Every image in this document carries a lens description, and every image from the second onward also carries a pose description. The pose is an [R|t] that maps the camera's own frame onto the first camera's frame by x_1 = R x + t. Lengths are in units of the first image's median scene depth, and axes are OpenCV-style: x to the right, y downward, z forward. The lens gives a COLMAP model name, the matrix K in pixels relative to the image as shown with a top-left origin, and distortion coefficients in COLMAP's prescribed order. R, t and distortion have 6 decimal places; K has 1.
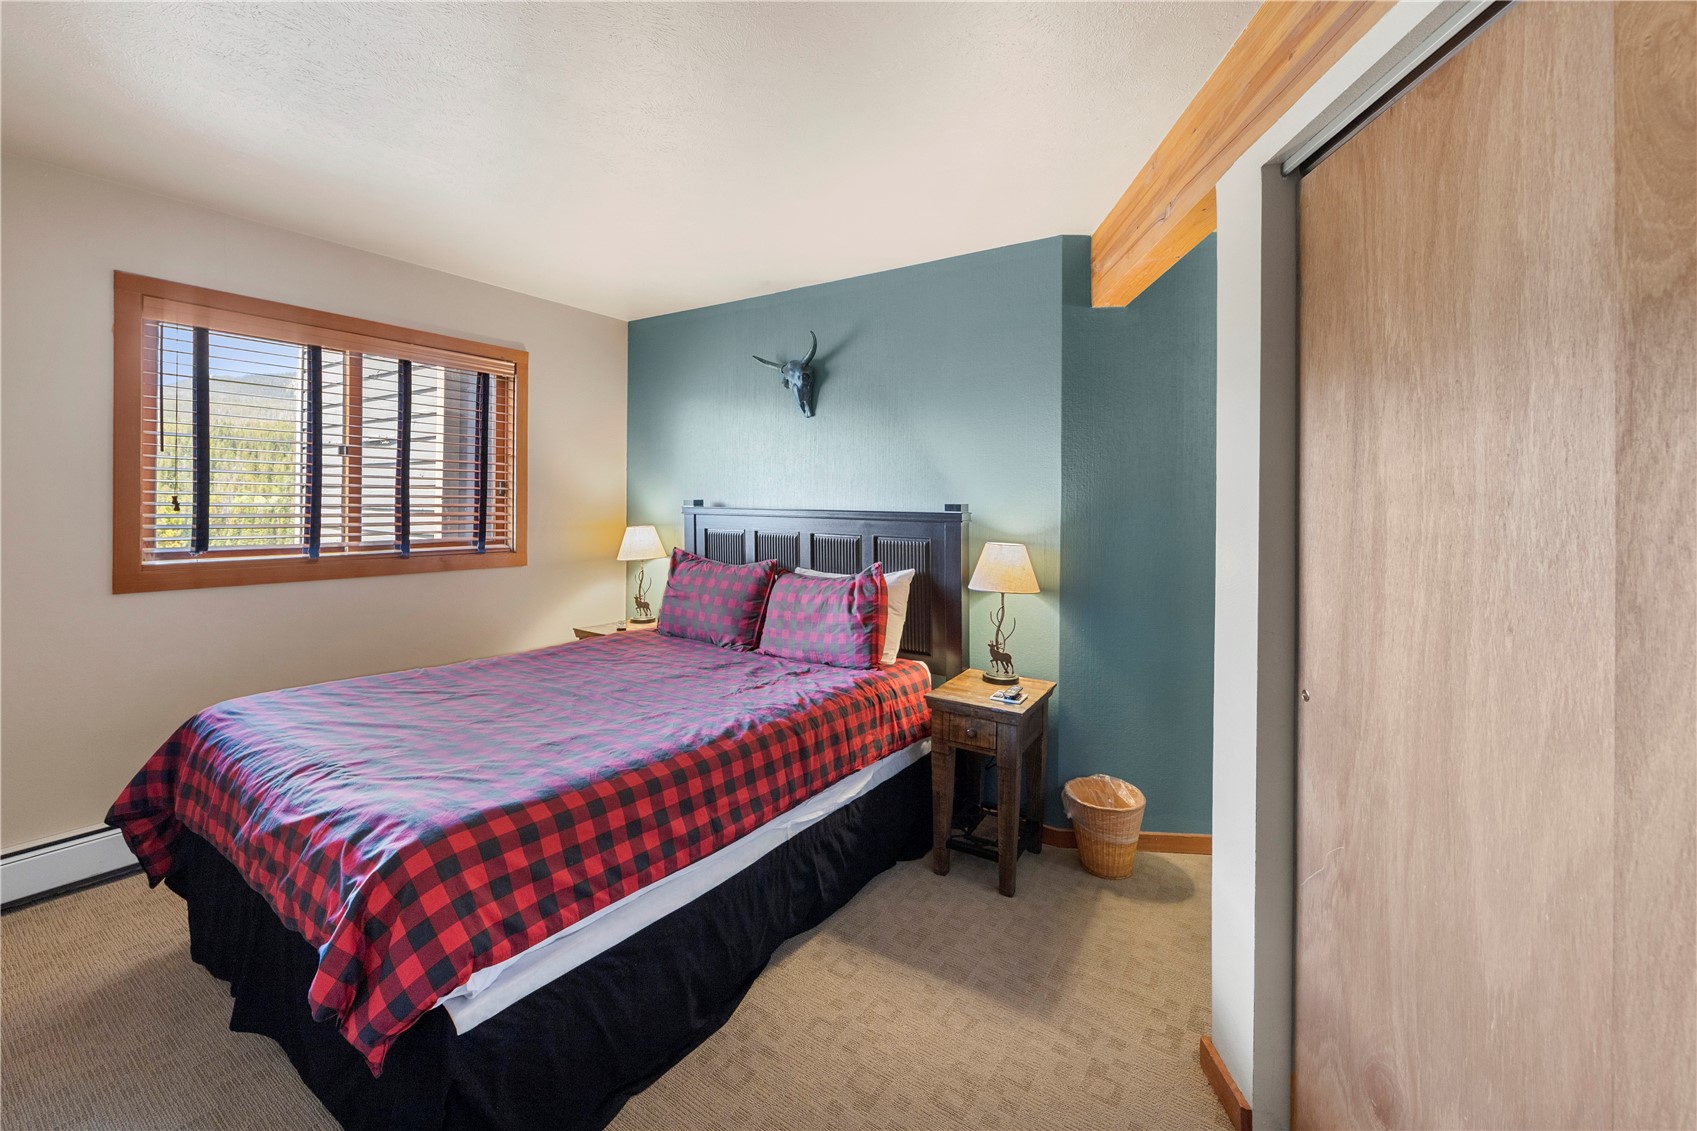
lens RADIAL K [[687.9, 0, 844.6], [0, 687.9, 503.9], [0, 0, 1]] dist [-0.000906, -0.000134]
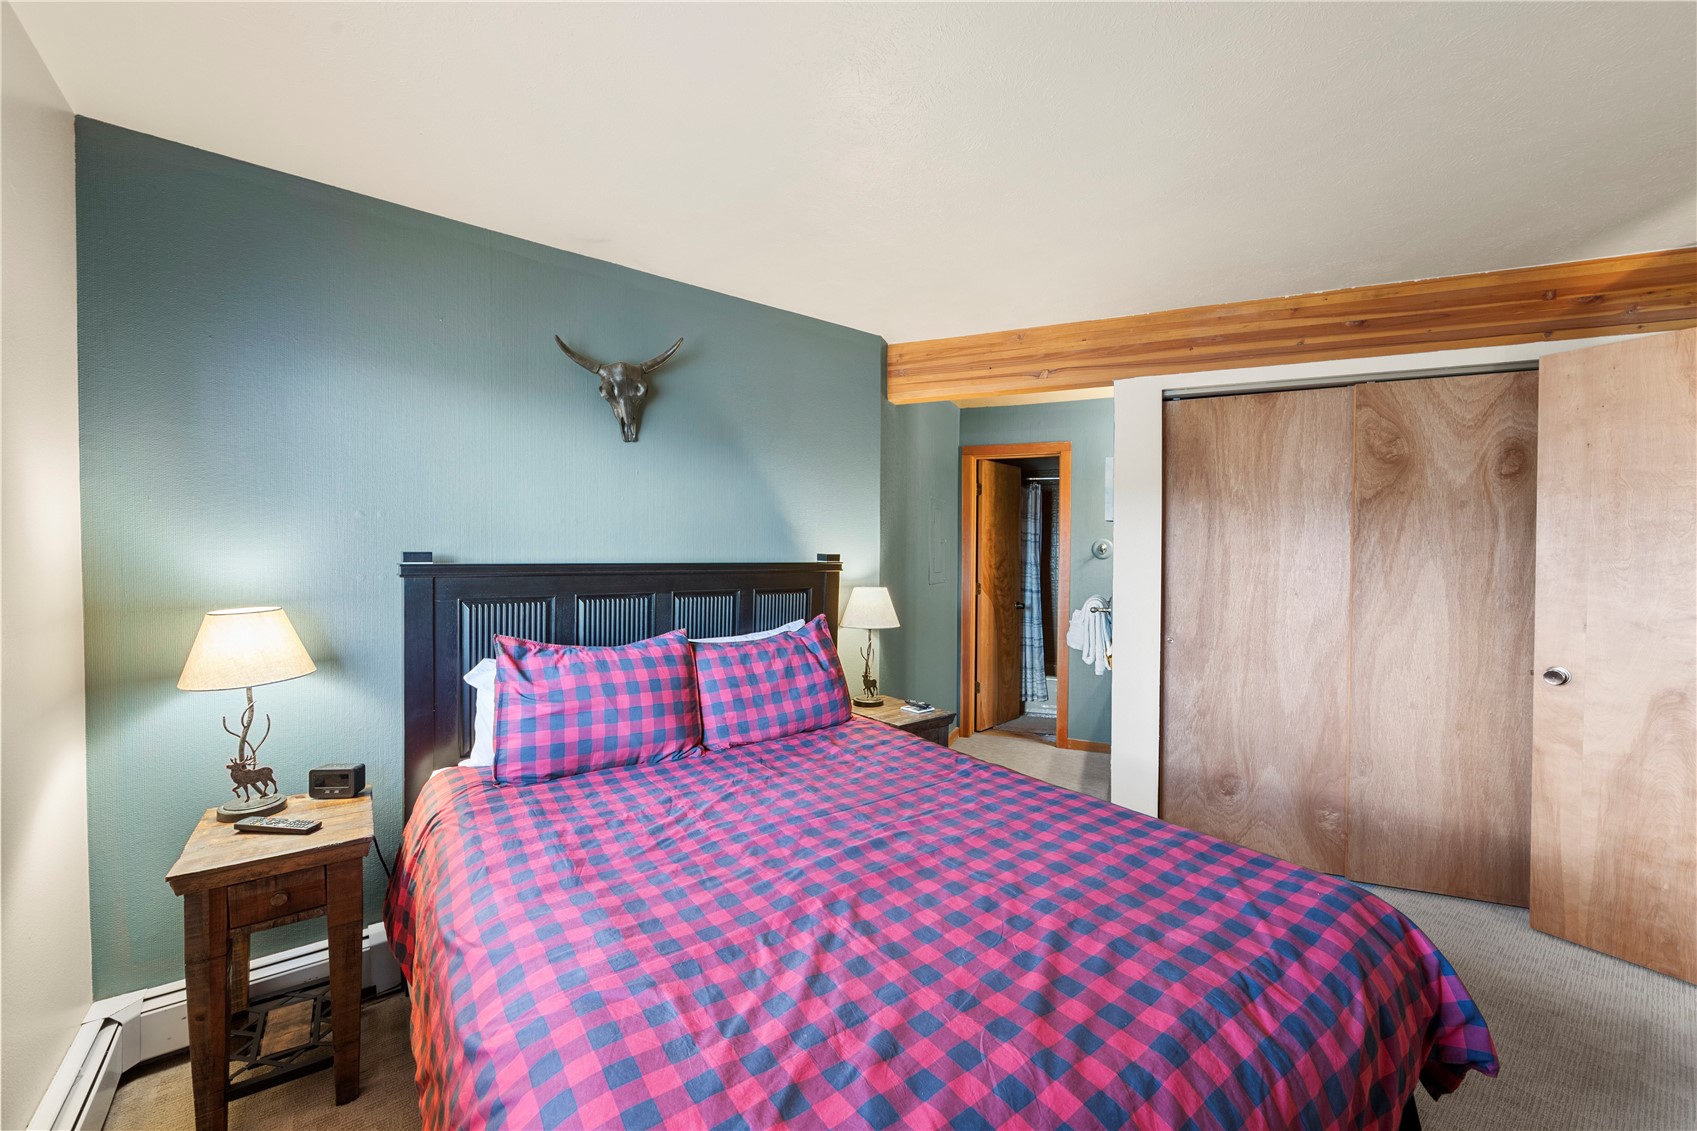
lens RADIAL K [[667.4, 0, 850.1], [0, 667.4, 560.5], [0, 0, 1]] dist [-0.001959, -0.000245]
pose [[0.319156, -0.024926, 0.947374, -1.936176], [0.003042, 0.999676, 0.025277, -0.037916], [-0.947697, -0.005186, 0.319129, 1.507075]]
